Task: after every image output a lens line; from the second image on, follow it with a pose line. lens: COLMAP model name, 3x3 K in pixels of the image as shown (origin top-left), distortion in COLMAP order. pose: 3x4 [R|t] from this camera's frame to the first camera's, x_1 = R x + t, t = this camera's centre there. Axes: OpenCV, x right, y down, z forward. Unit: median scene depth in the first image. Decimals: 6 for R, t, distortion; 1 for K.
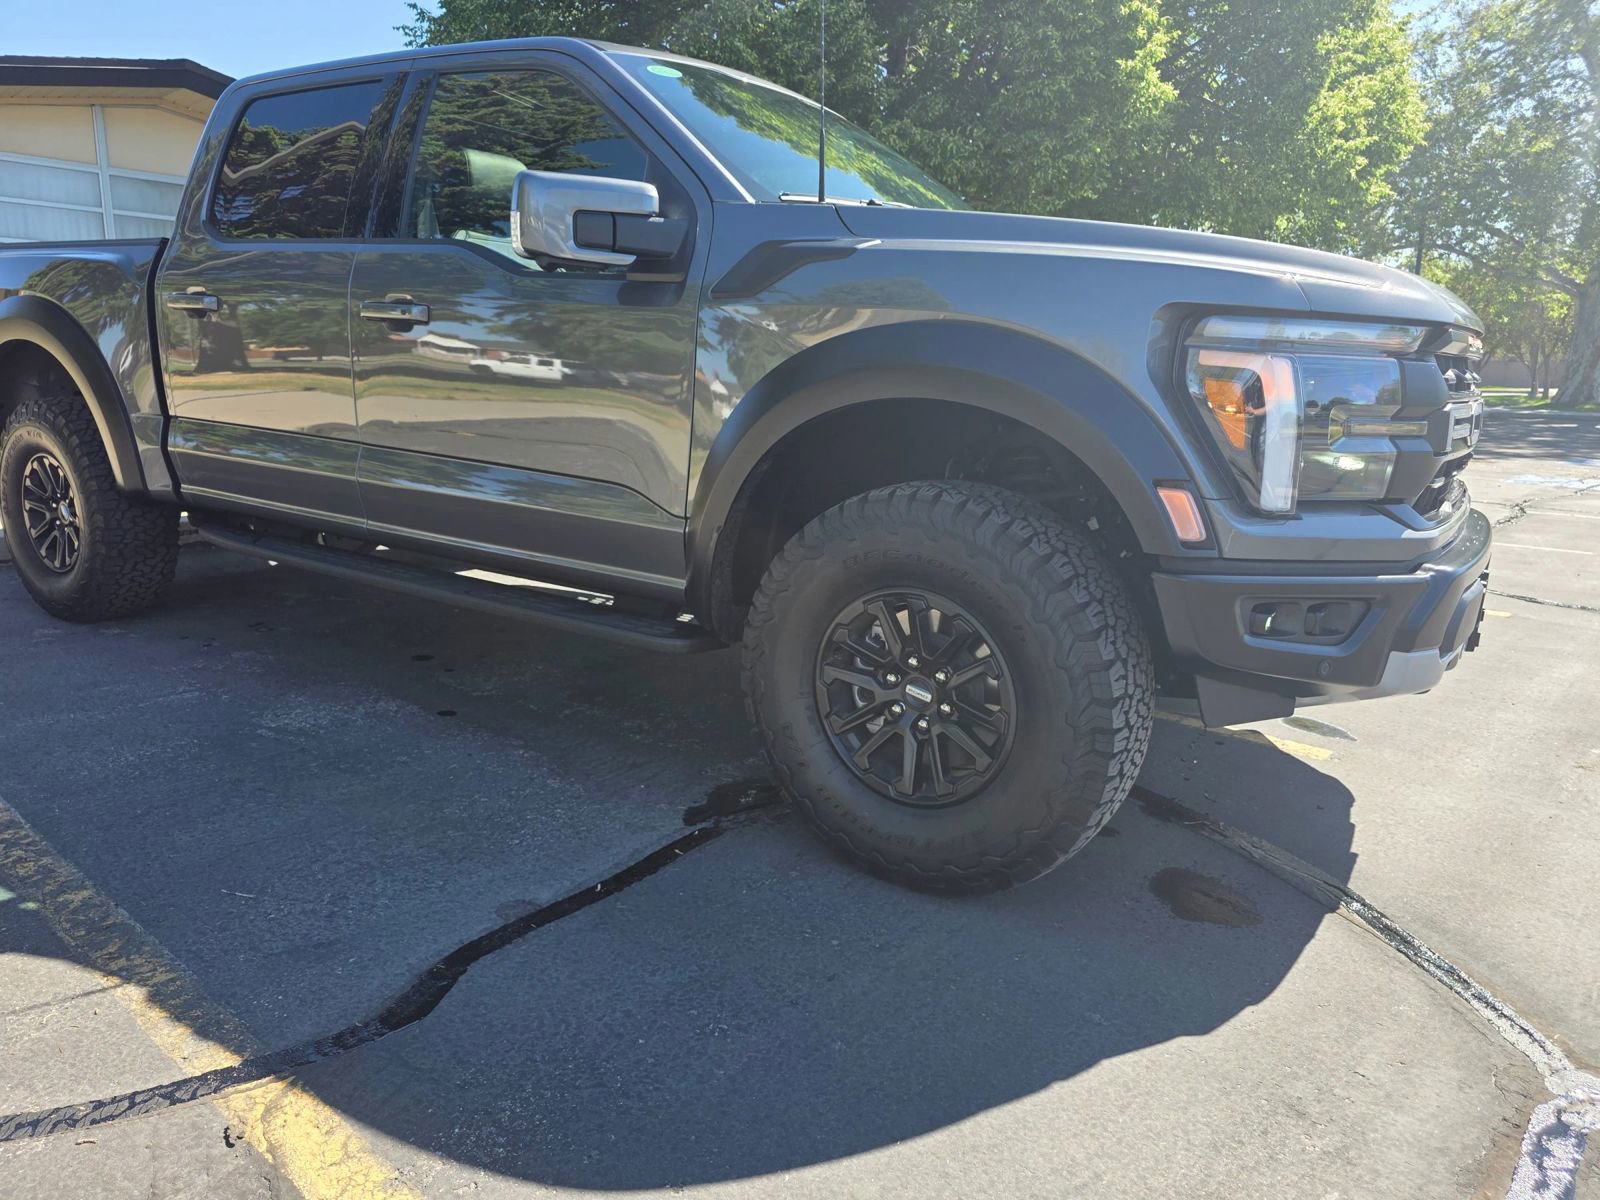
lens RADIAL K [[1078.2, 0, 811.6], [0, 1078.2, 603.9], [0, 0, 1]] dist [0.050260, -0.042802]
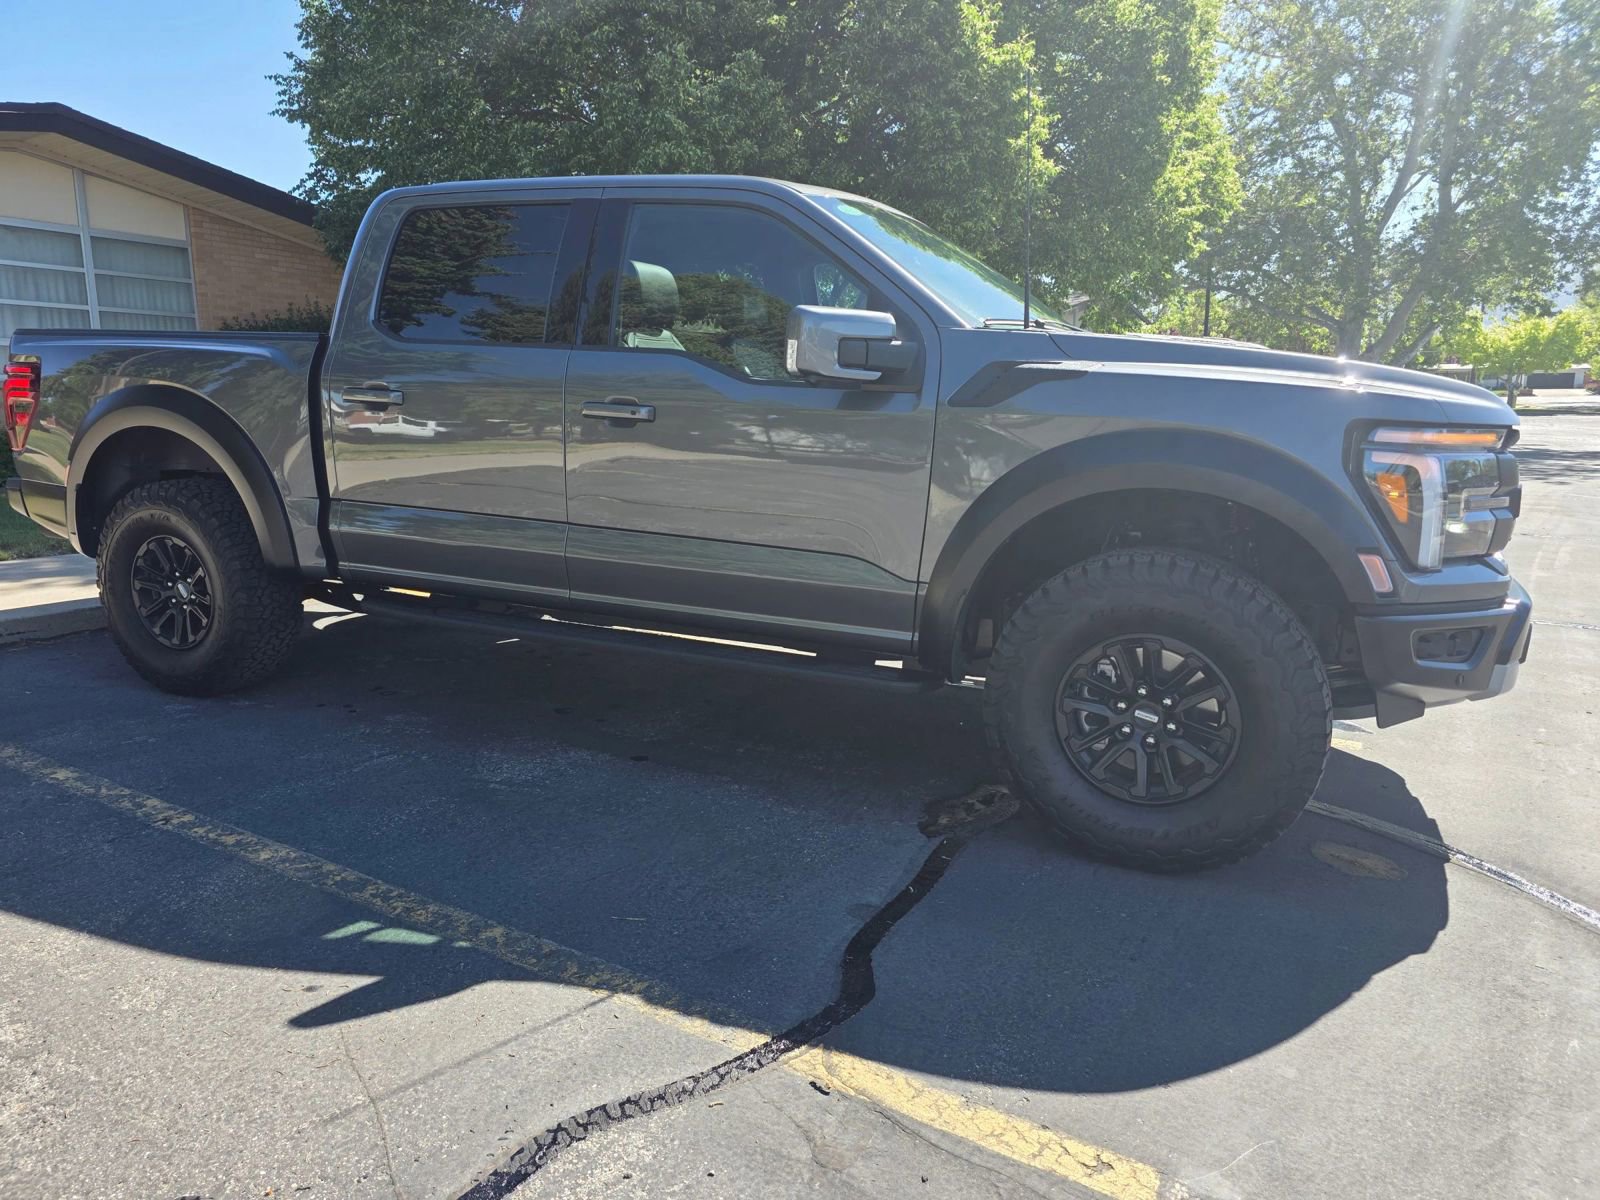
lens RADIAL K [[1078.2, 0, 801.8], [0, 1078.2, 596.9], [0, 0, 1]] dist [0.050260, -0.042802]
pose [[0.986002, -0.042638, 0.161191, -0.452168], [0.047418, 0.998539, -0.025921, -0.039304], [-0.159850, 0.033202, 0.986583, -0.179944]]
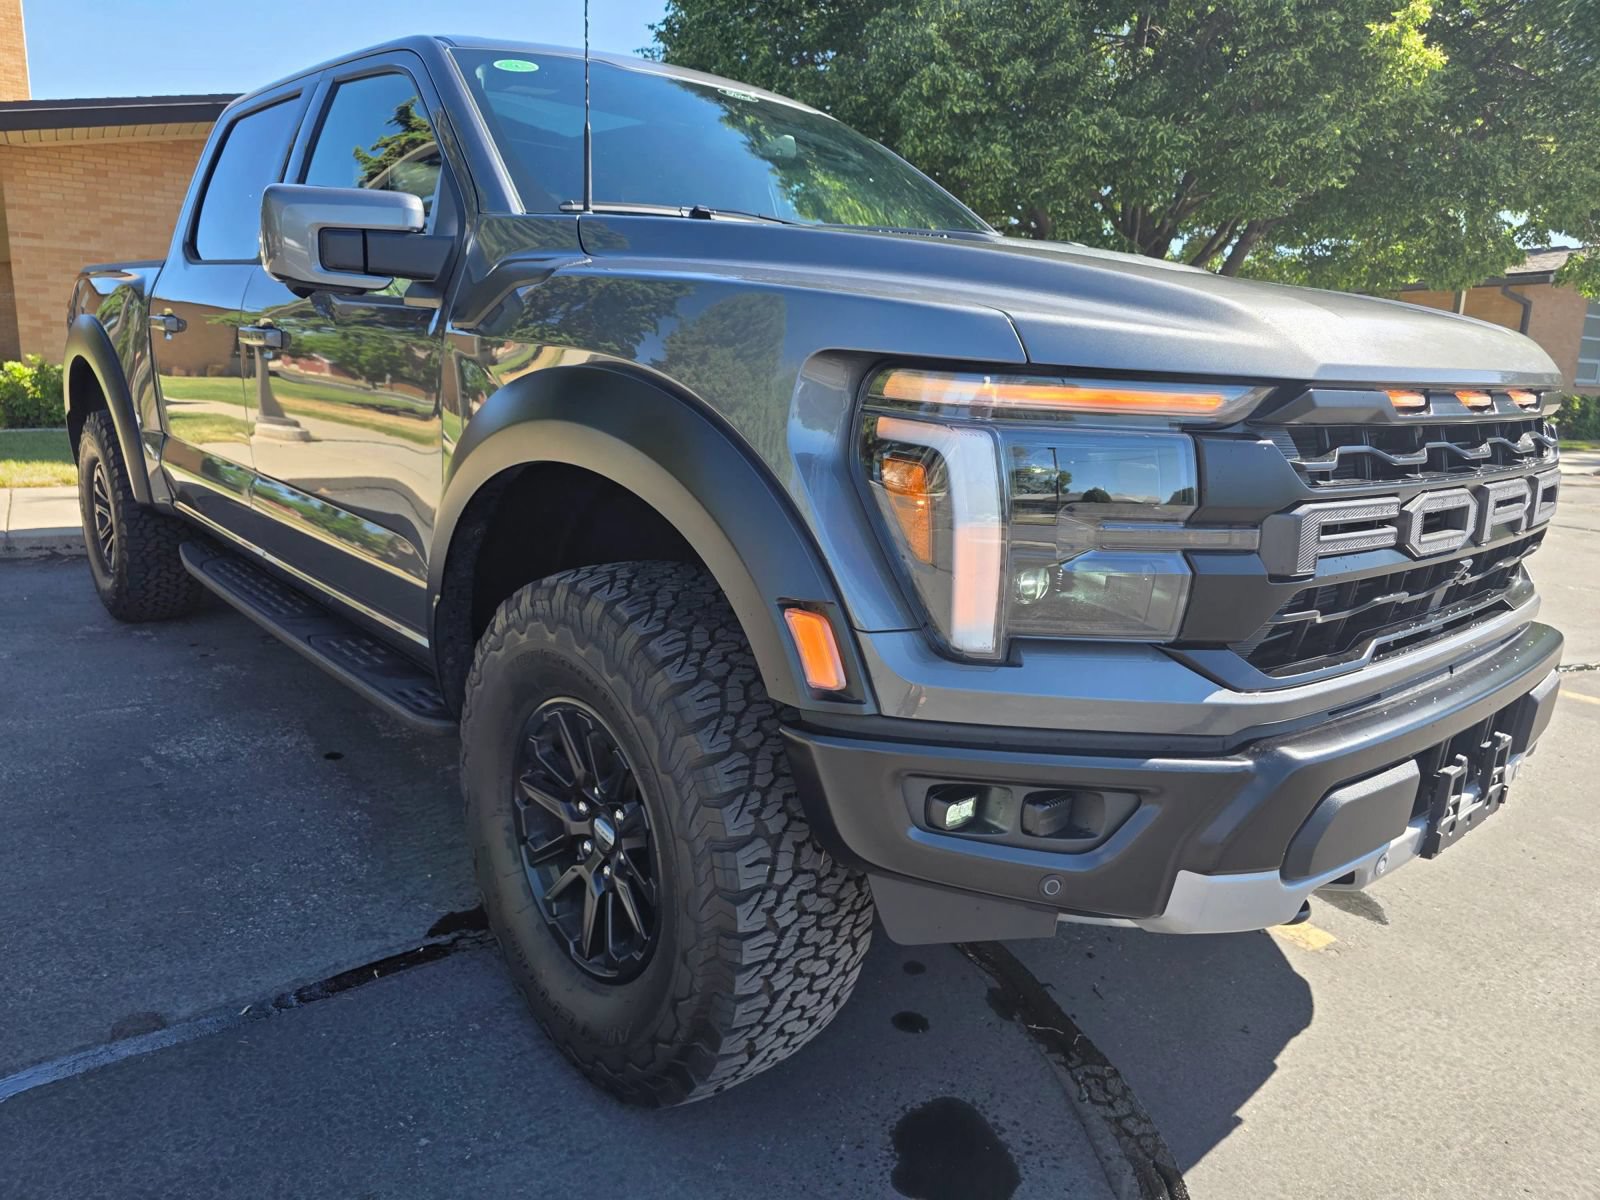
lens RADIAL K [[1078.2, 0, 800.0], [0, 1078.2, 609.7], [0, 0, 1]] dist [0.050260, -0.042802]
pose [[0.962600, 0.070844, -0.261499, 0.390802], [-0.070272, 0.997461, 0.011551, -0.088596], [0.261653, 0.007257, 0.965135, 0.245342]]
